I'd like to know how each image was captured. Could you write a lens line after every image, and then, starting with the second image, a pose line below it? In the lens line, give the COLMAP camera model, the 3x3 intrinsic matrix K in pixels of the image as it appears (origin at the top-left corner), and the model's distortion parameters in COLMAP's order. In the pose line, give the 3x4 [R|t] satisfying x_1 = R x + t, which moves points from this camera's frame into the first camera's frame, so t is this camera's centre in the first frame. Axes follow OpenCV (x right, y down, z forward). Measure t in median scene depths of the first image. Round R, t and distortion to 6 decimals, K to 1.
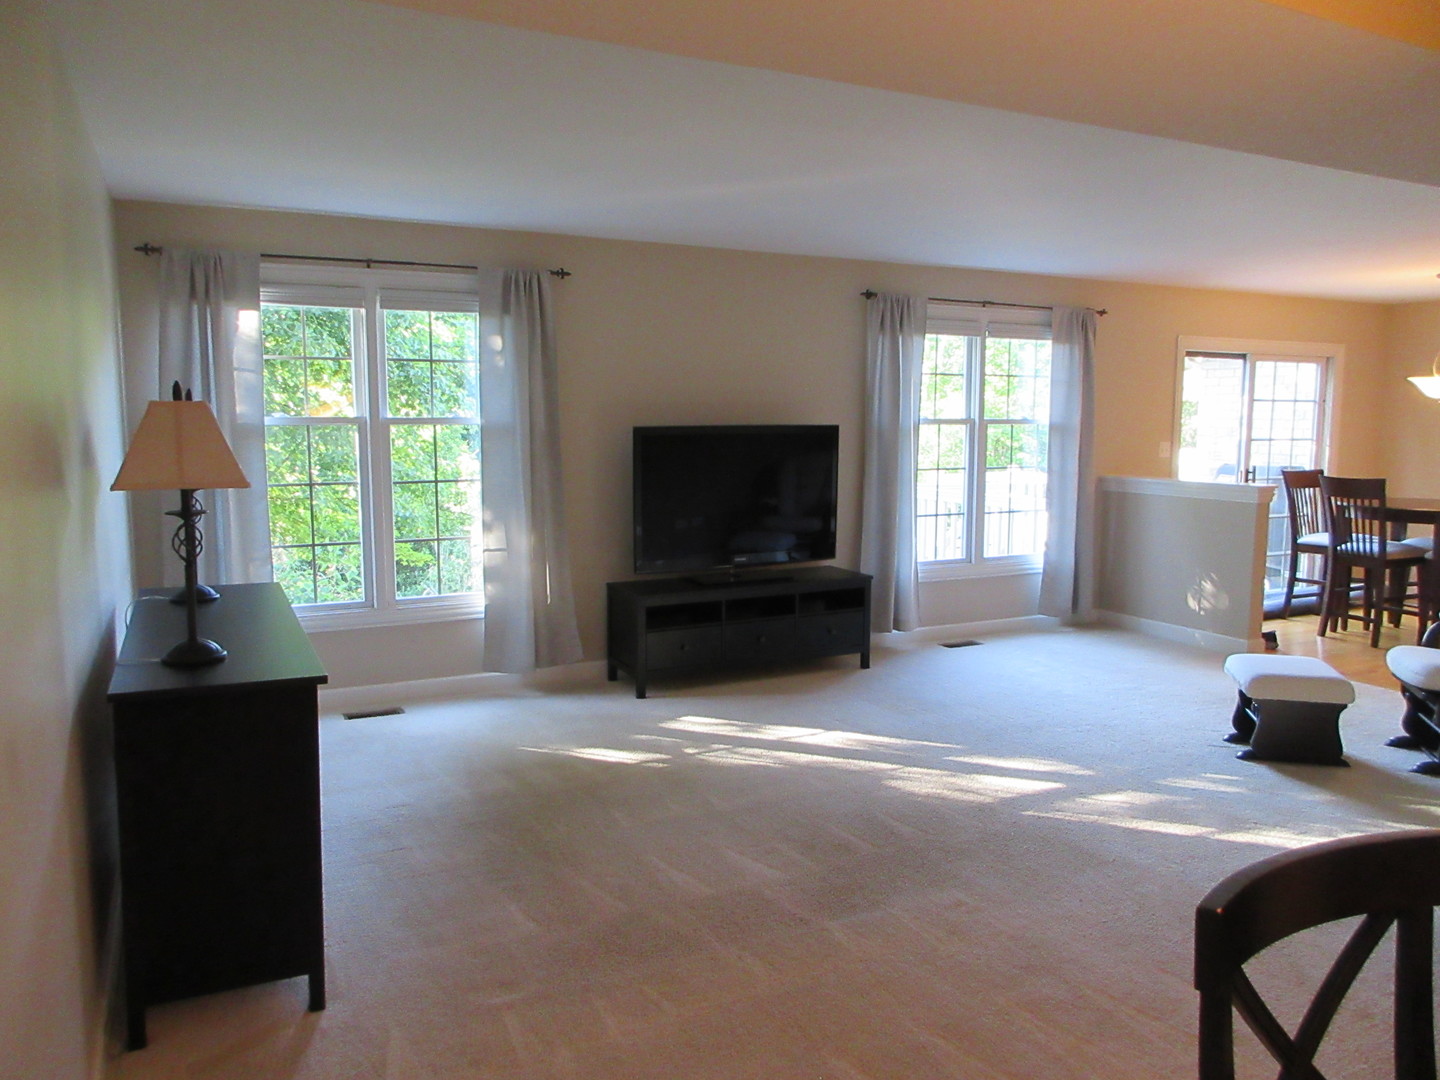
lens RADIAL K [[1070.1, 0, 720.8], [0, 1070.1, 533.0], [0, 0, 1]] dist [-0.004194, 0.005871]
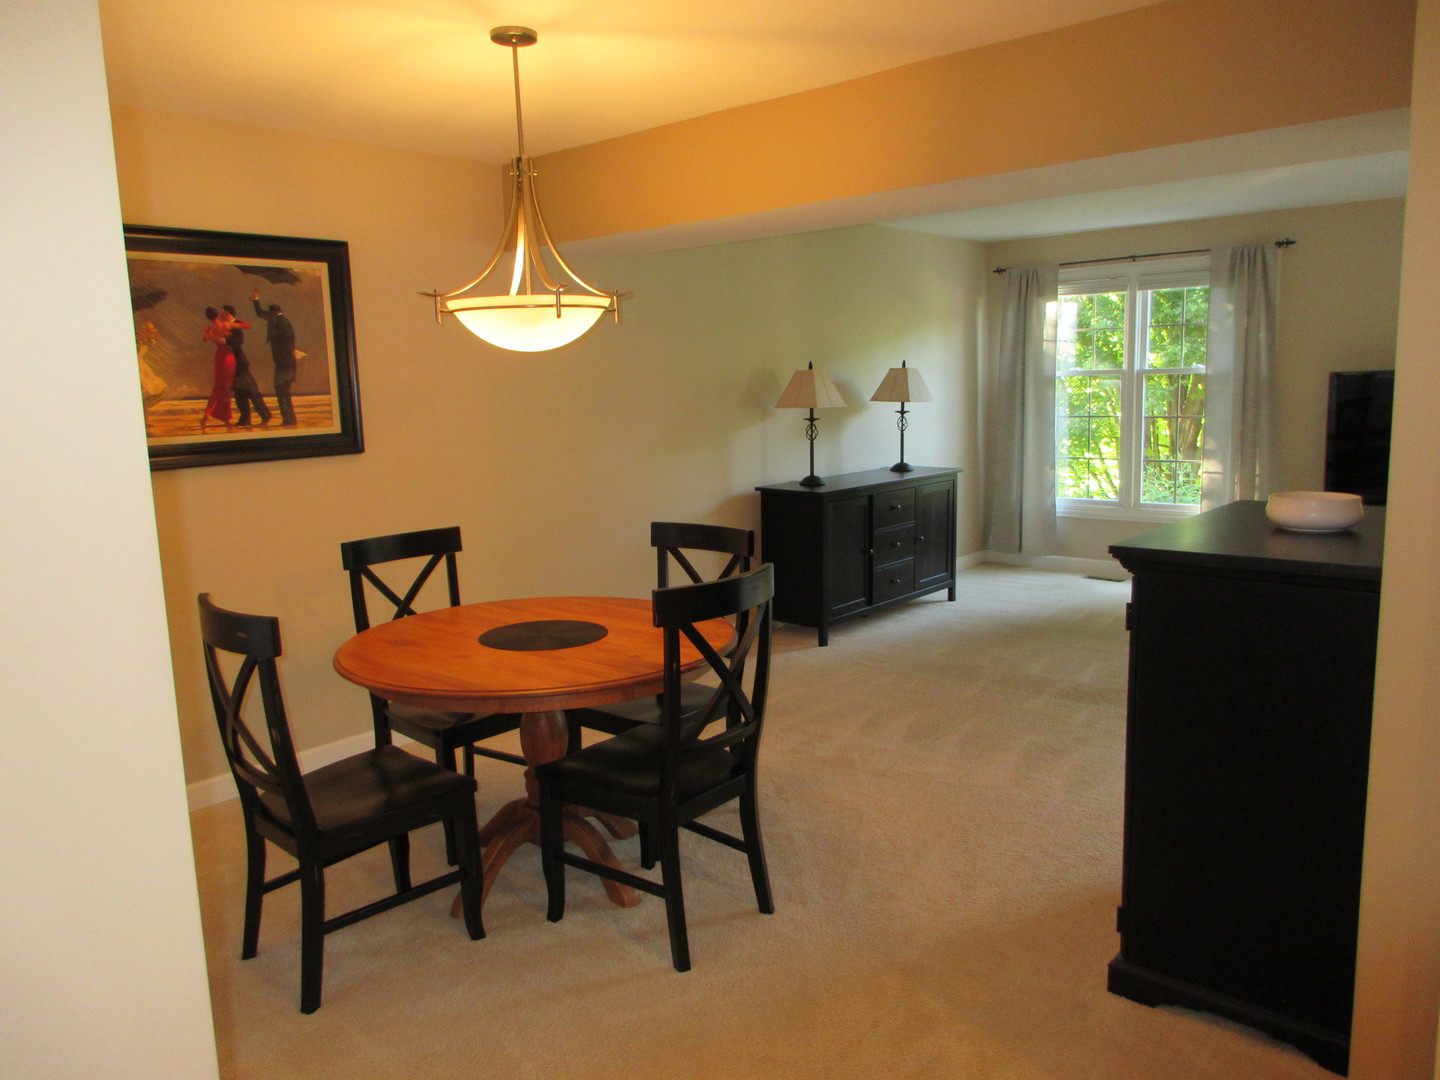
lens RADIAL K [[1070.1, 0, 720.8], [0, 1070.1, 533.0], [0, 0, 1]] dist [-0.004194, 0.005871]
pose [[0.379154, 0.121289, -0.917350, 0.832275], [-0.075371, 0.992126, 0.100023, 0.005153], [0.922259, 0.031217, 0.385310, -0.026265]]
